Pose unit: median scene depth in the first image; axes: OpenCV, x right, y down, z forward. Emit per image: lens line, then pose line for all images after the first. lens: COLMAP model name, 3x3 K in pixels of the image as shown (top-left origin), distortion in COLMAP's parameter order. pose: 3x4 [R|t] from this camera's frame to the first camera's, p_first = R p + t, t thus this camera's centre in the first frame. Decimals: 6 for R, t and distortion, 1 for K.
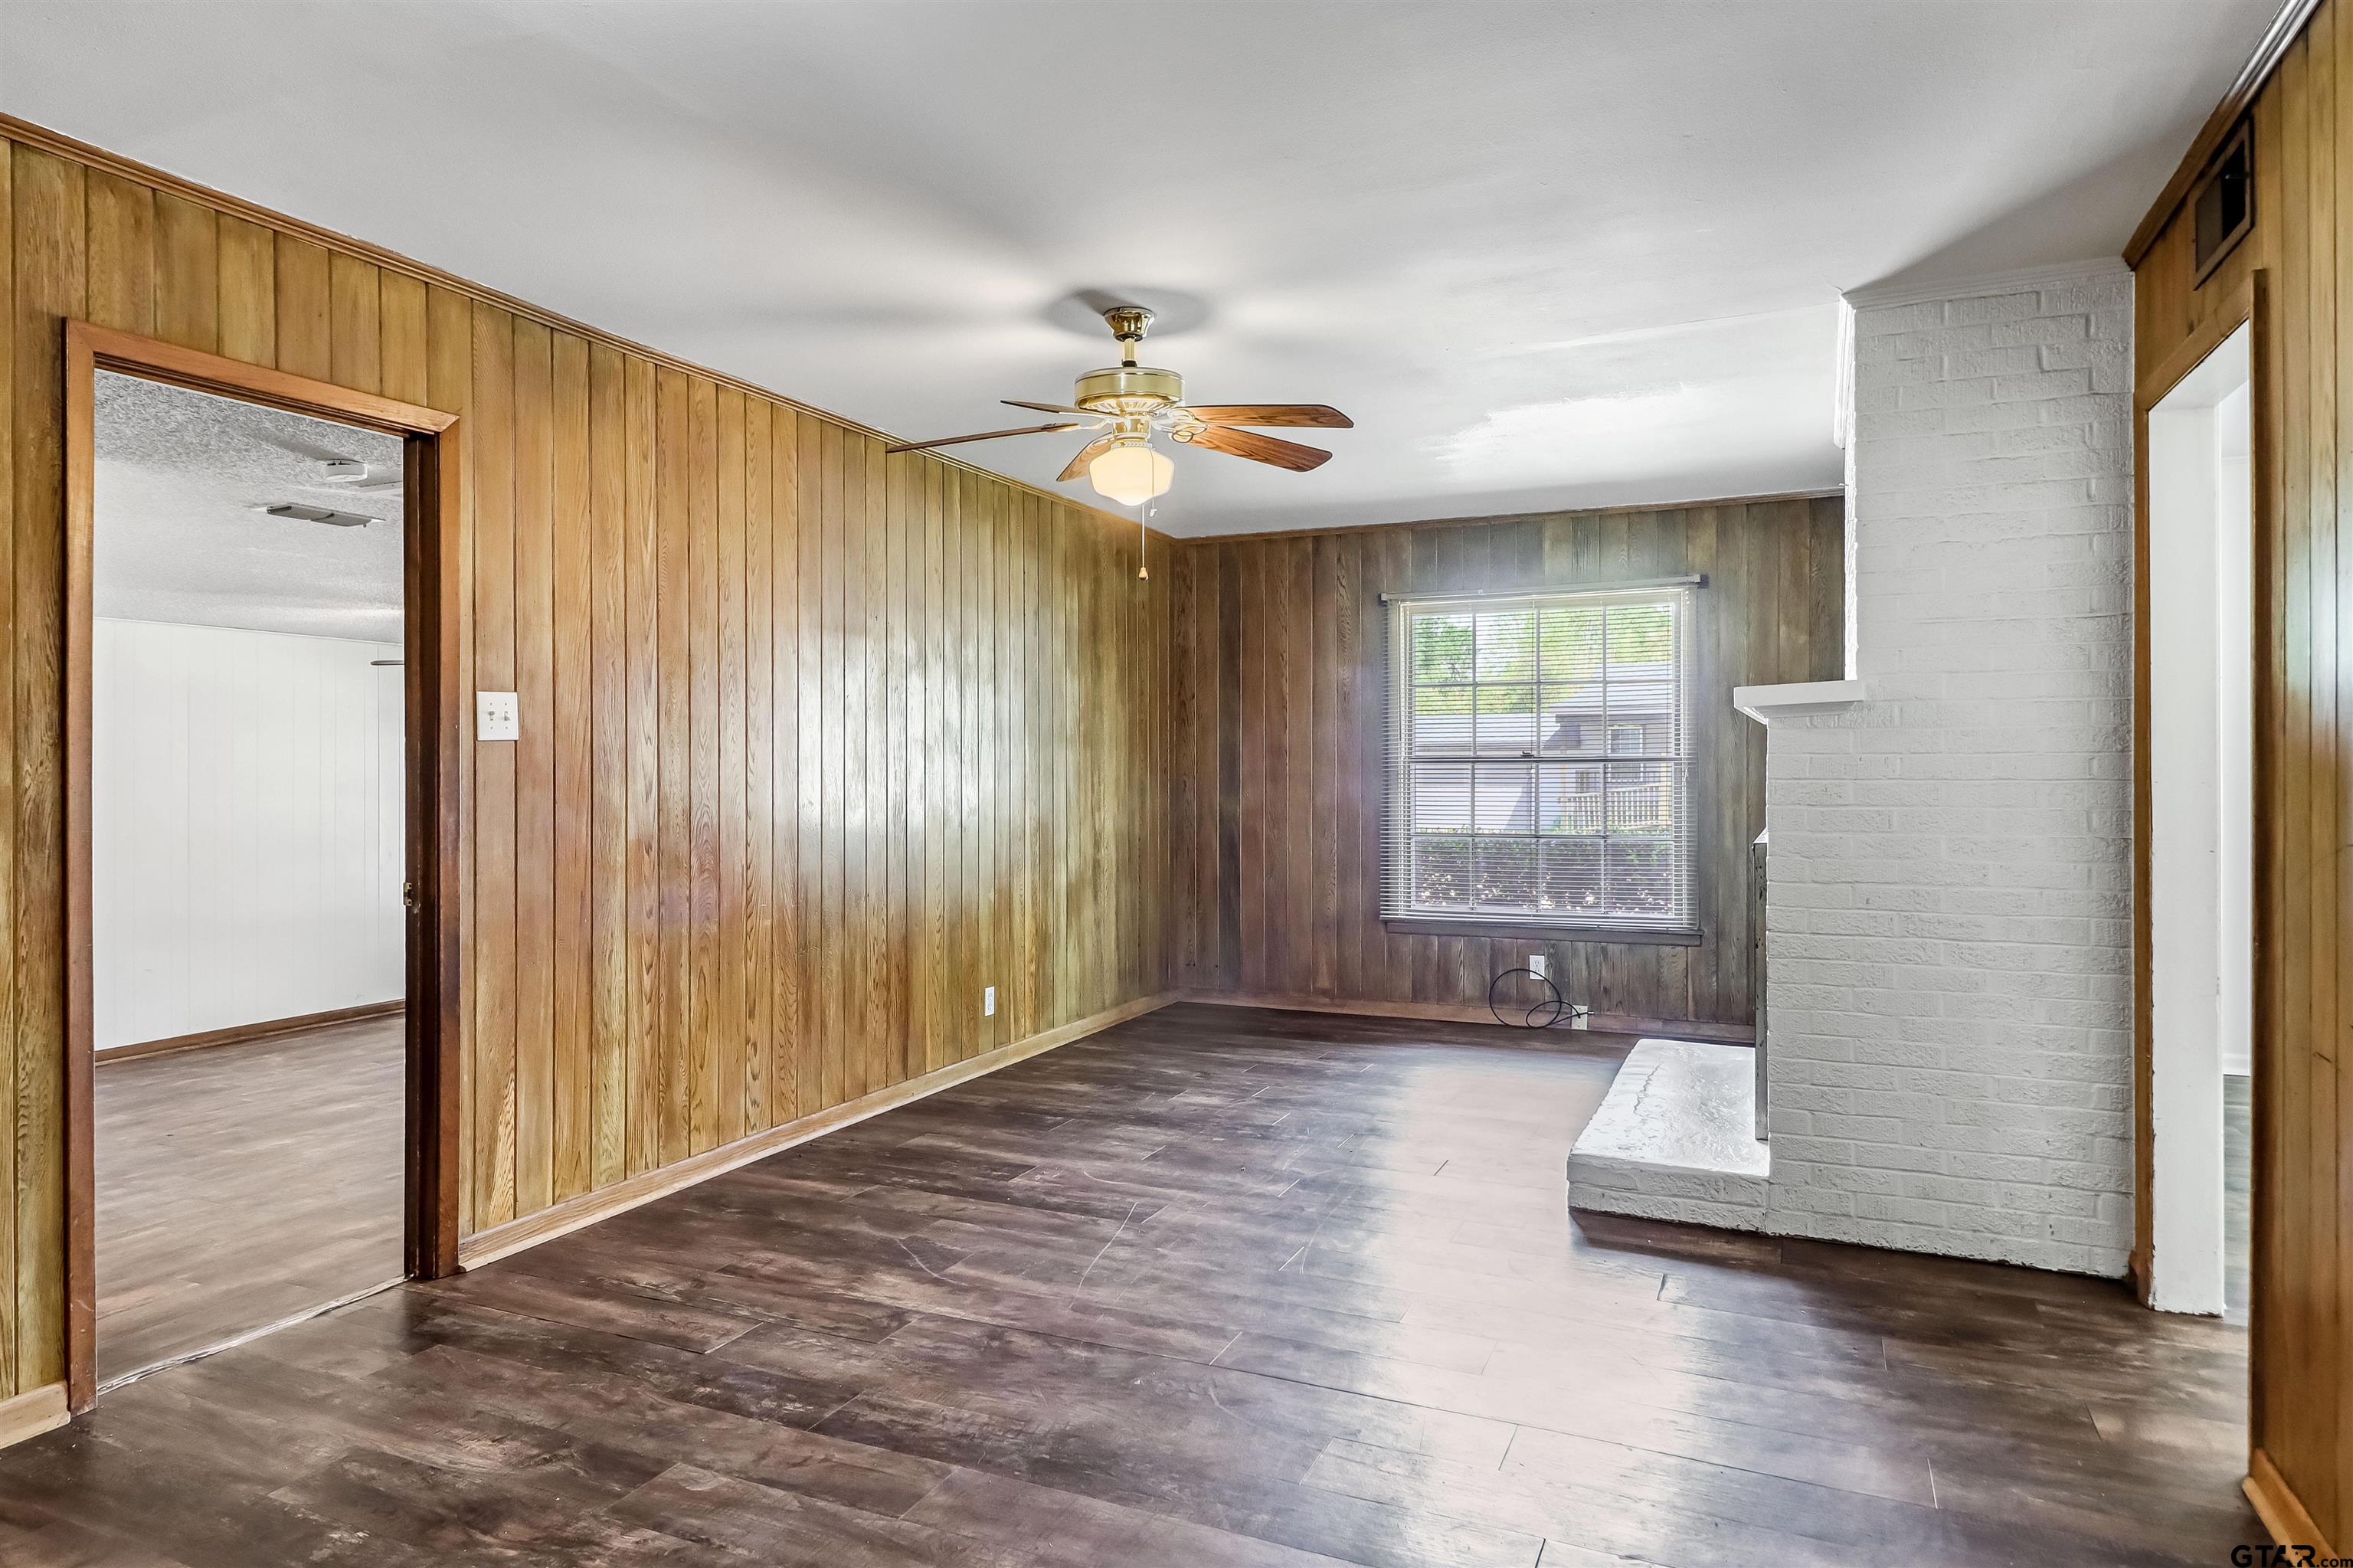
lens RADIAL K [[1428.9, 0, 1149.1], [0, 1428.9, 751.8], [0, 0, 1]] dist [0.002884, 0.000332]
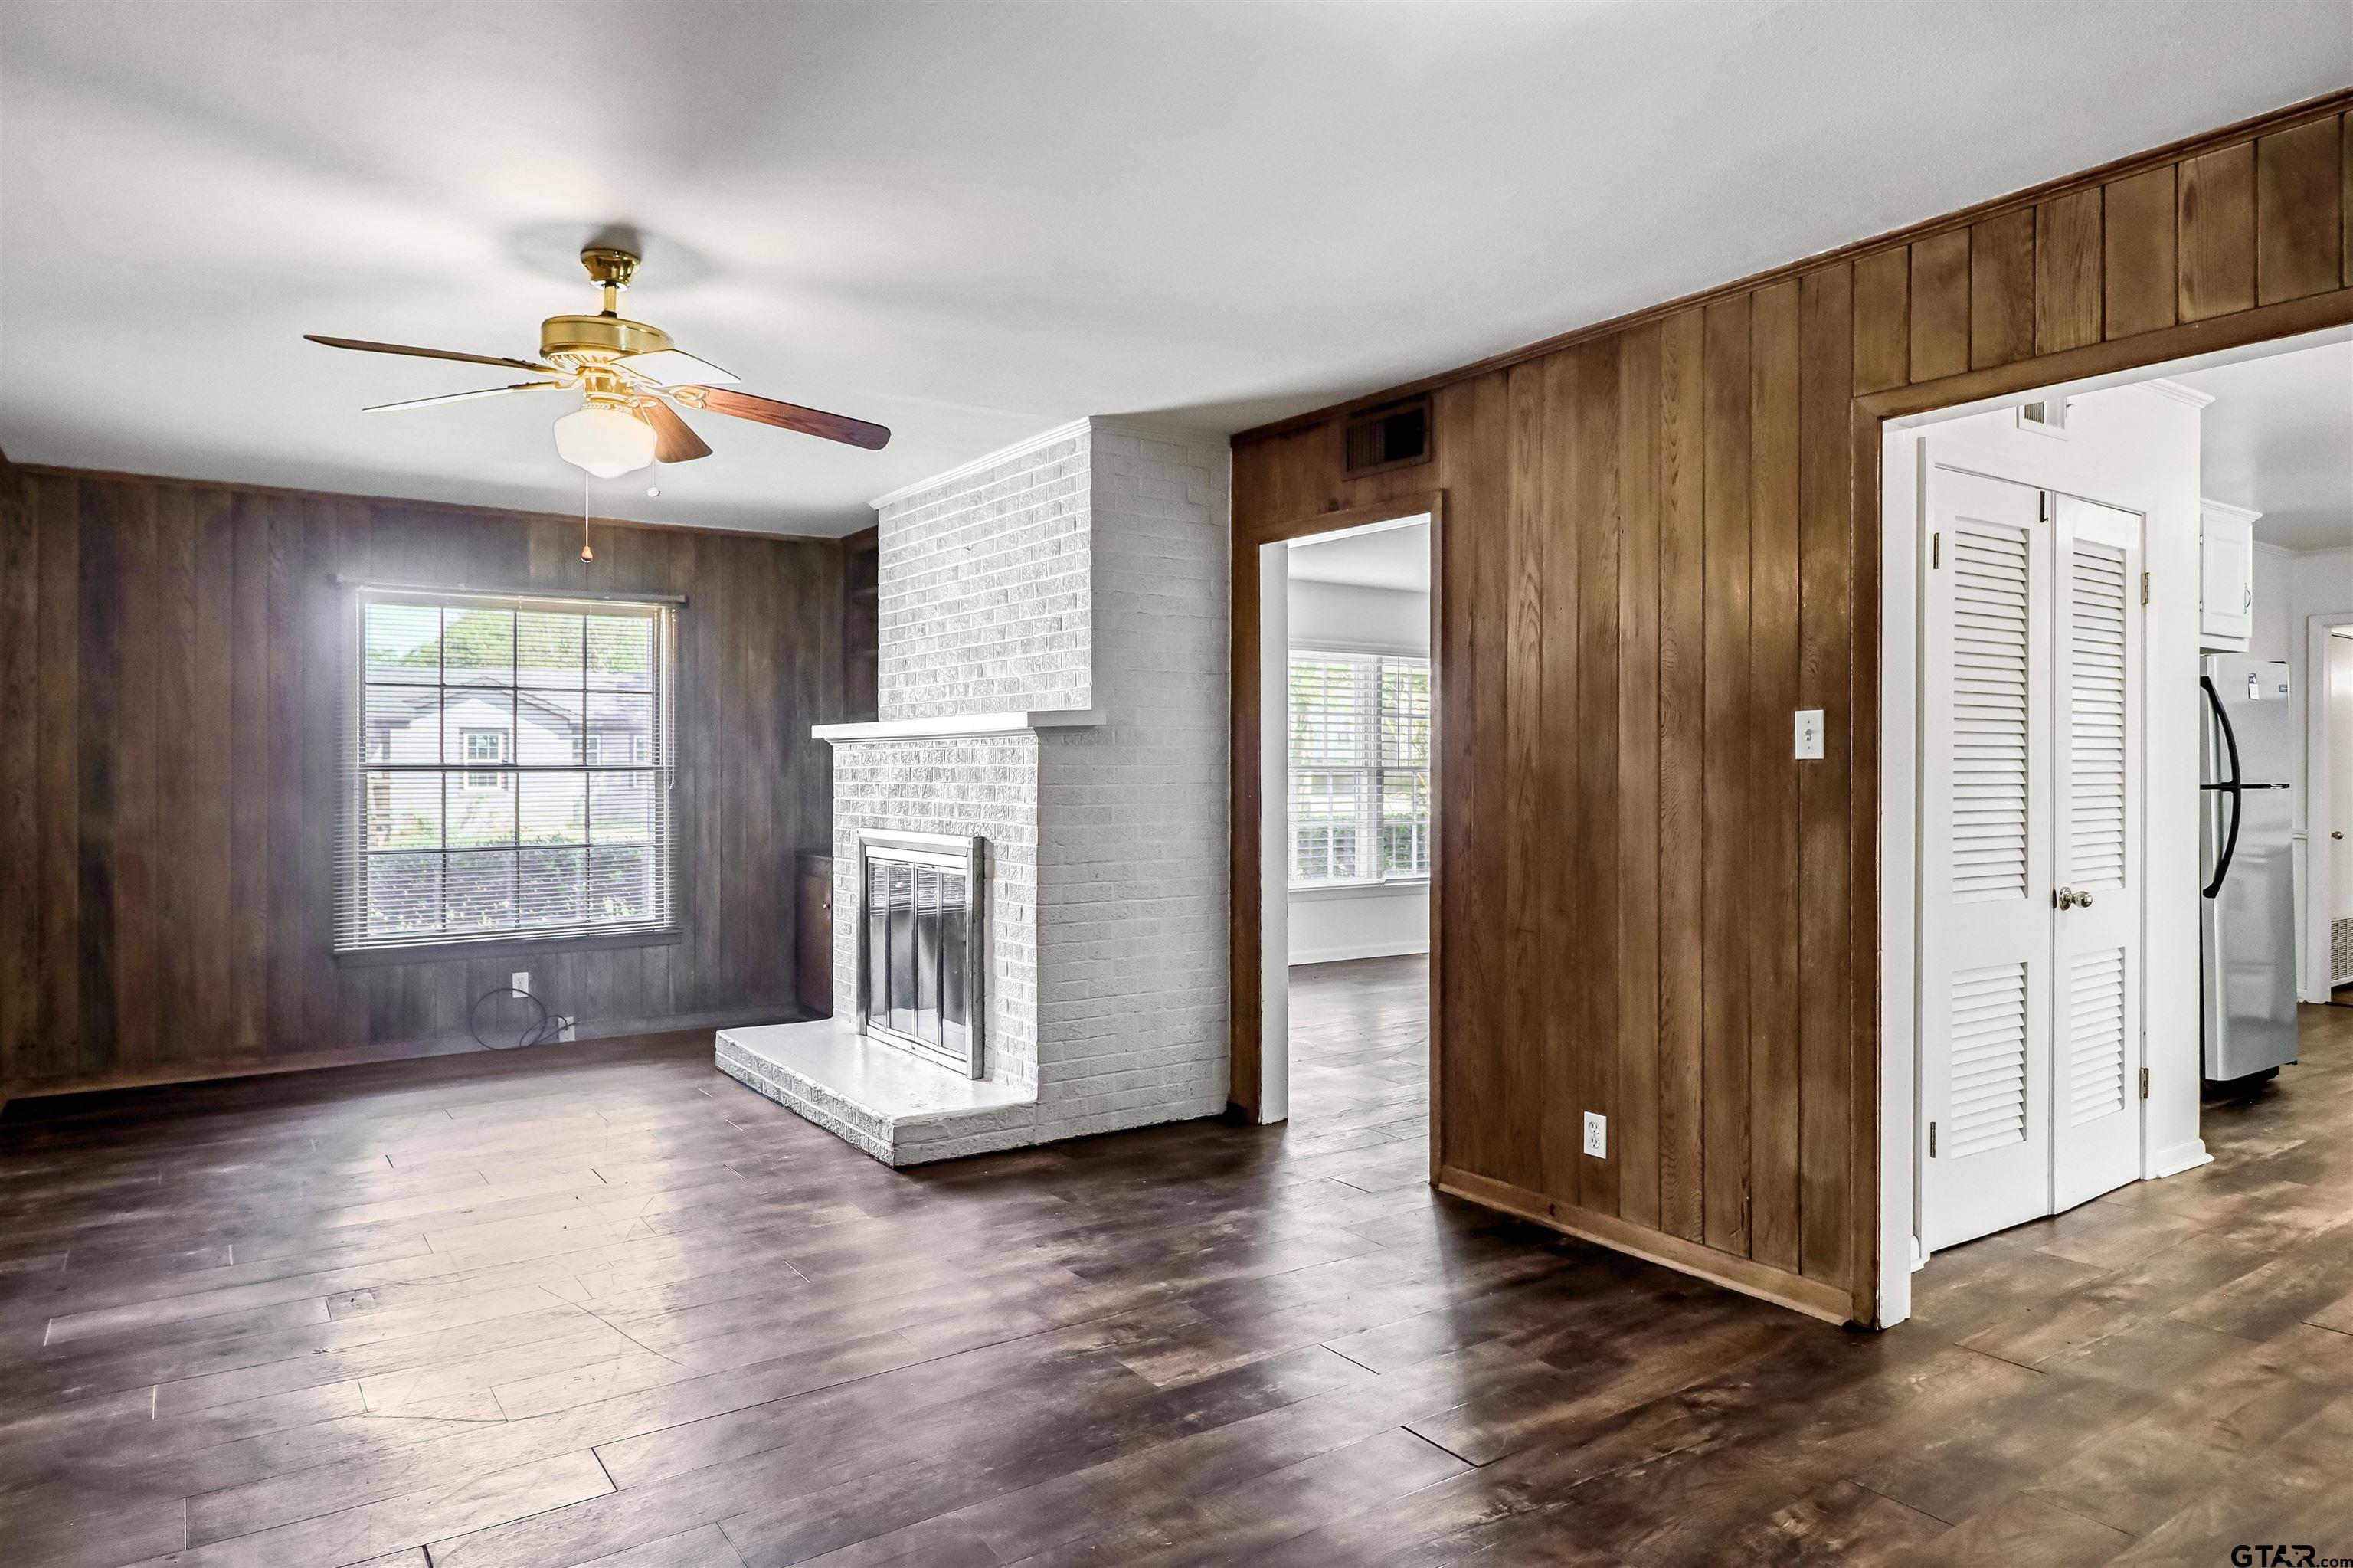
lens RADIAL K [[1416.3, 0, 1136.3], [0, 1416.3, 755.8], [0, 0, 1]] dist [0.003227, -0.002112]
pose [[0.523555, 0.010333, 0.851929, -0.561012], [-0.007091, 0.999945, -0.007771, 0.003028], [-0.851962, -0.001972, 0.523599, 0.259883]]
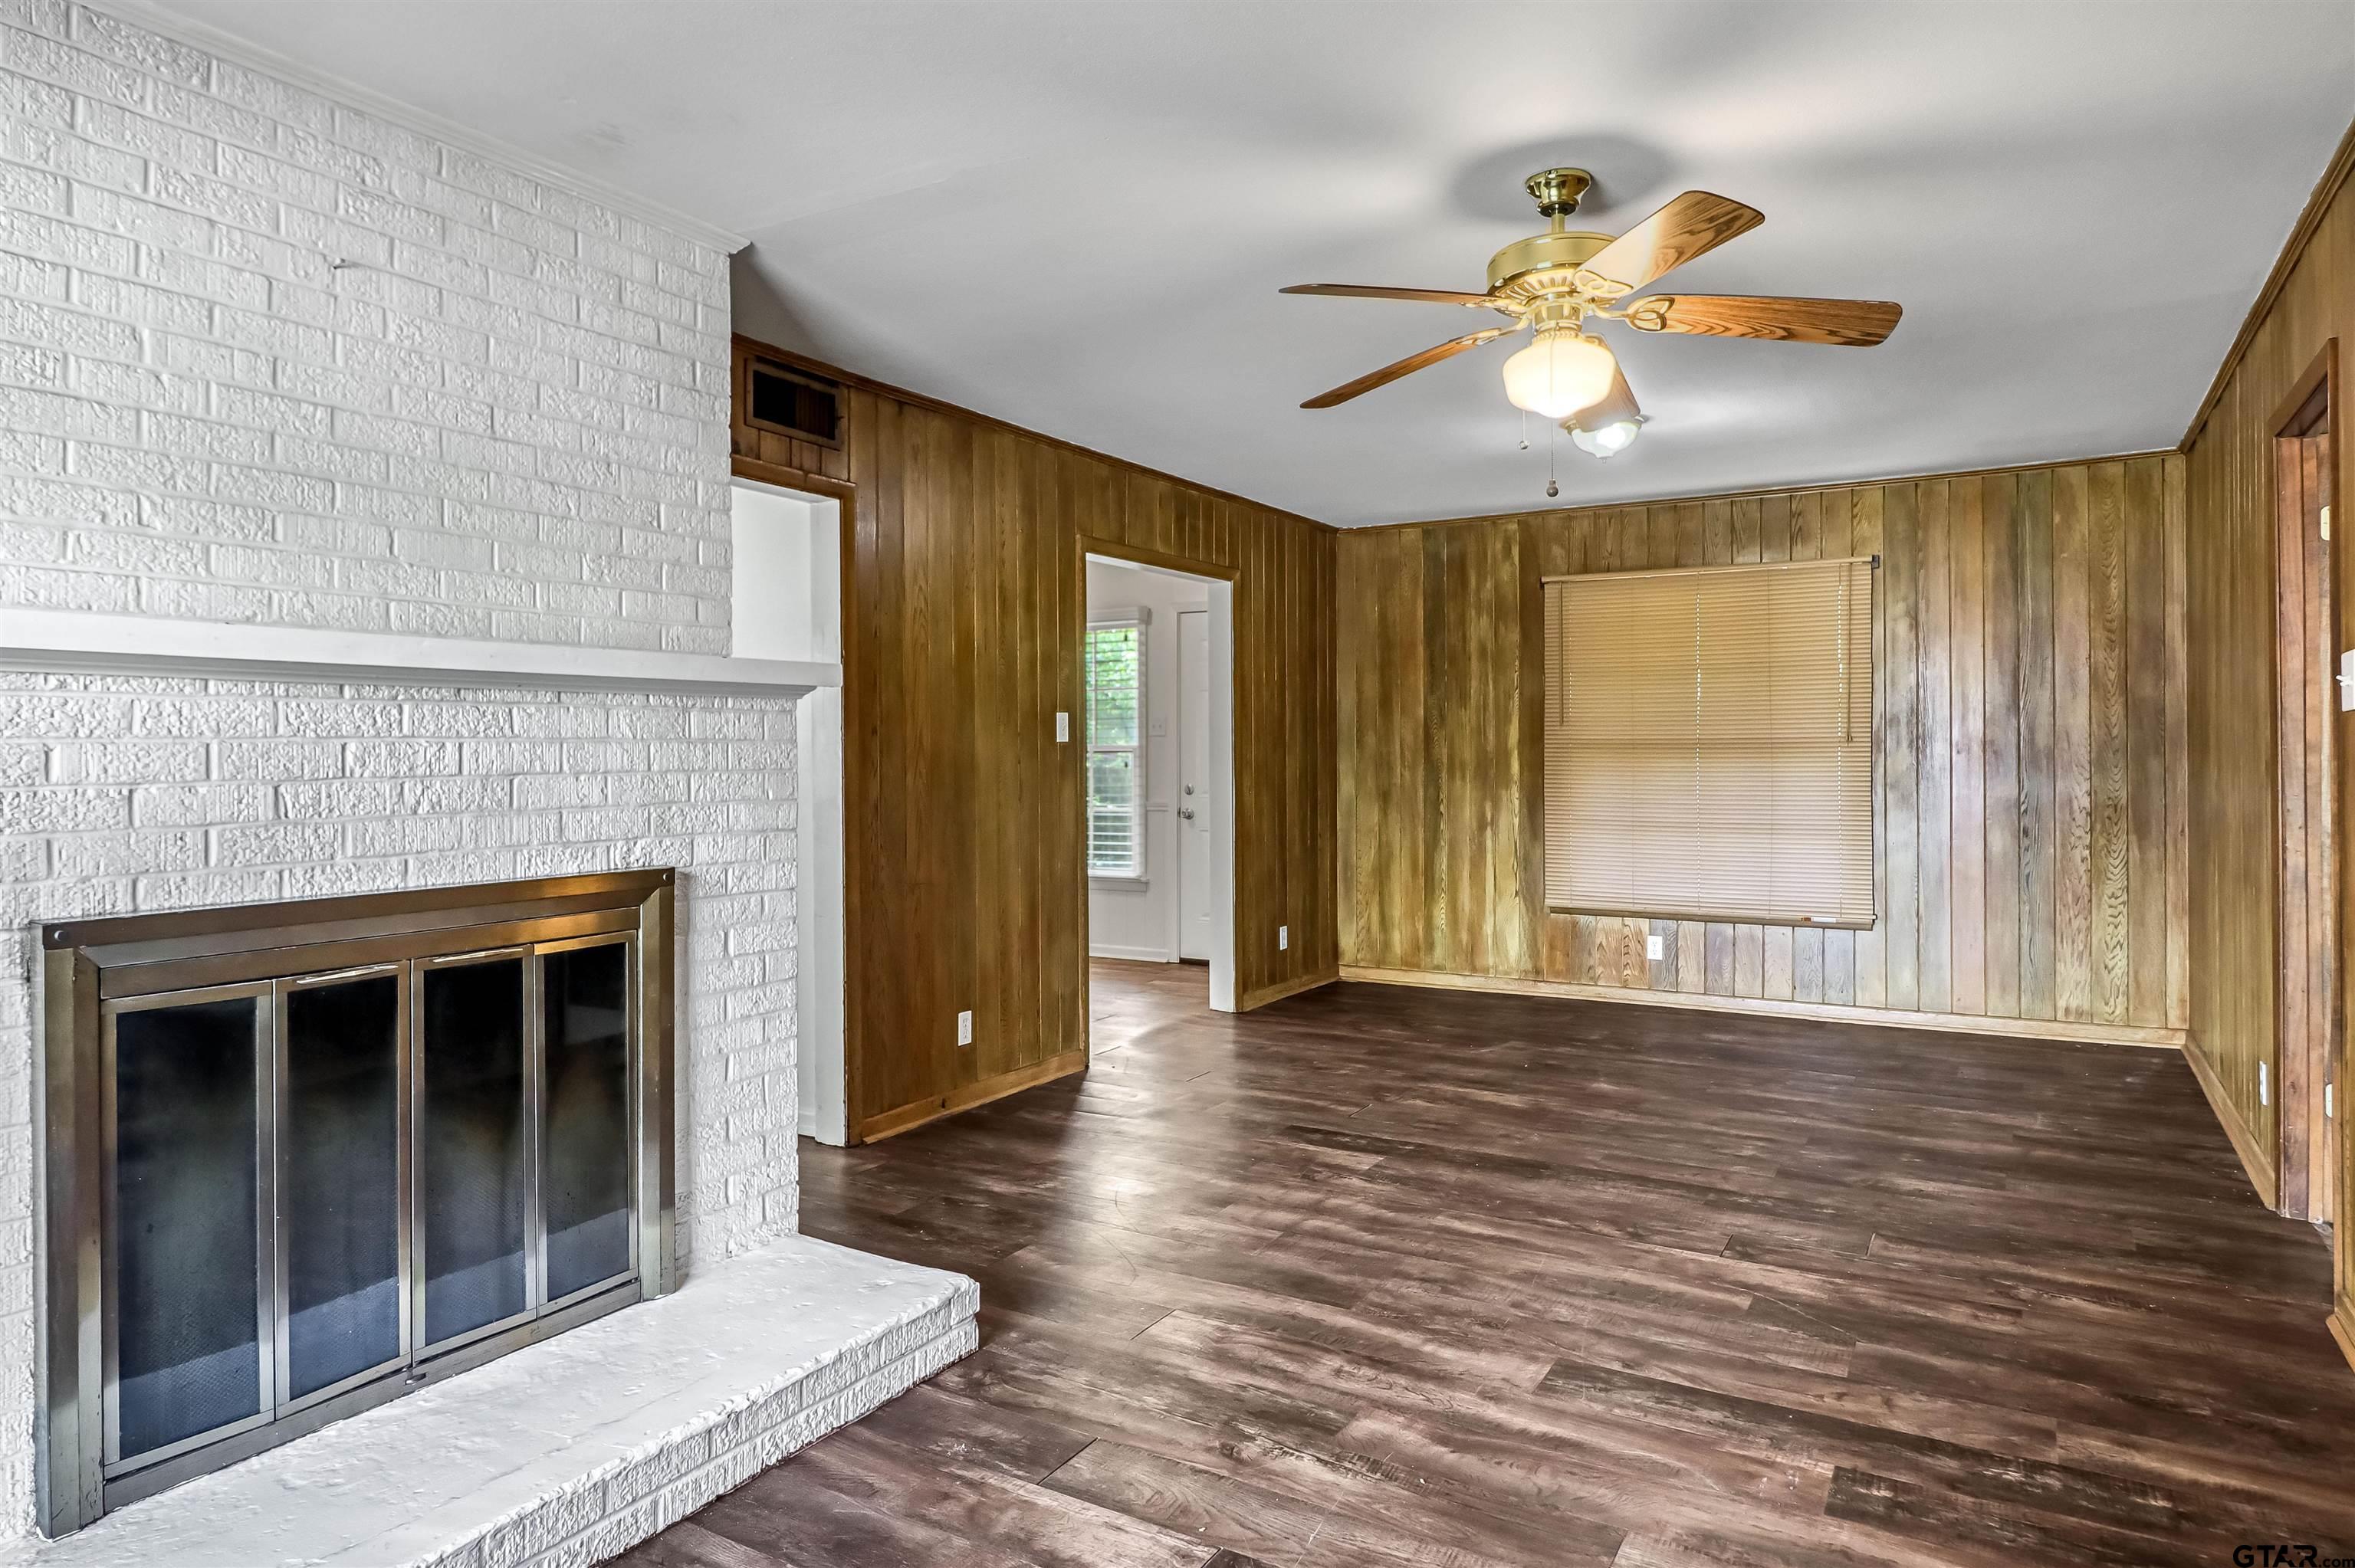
lens RADIAL K [[1417.2, 0, 1137.3], [0, 1417.2, 755.8], [0, 0, 1]] dist [0.003227, -0.002112]
pose [[-0.991903, 0.006502, 0.126828, 0.116231], [0.006199, 0.999977, -0.002781, 0.013230], [-0.126843, -0.001972, -0.991921, 1.738025]]
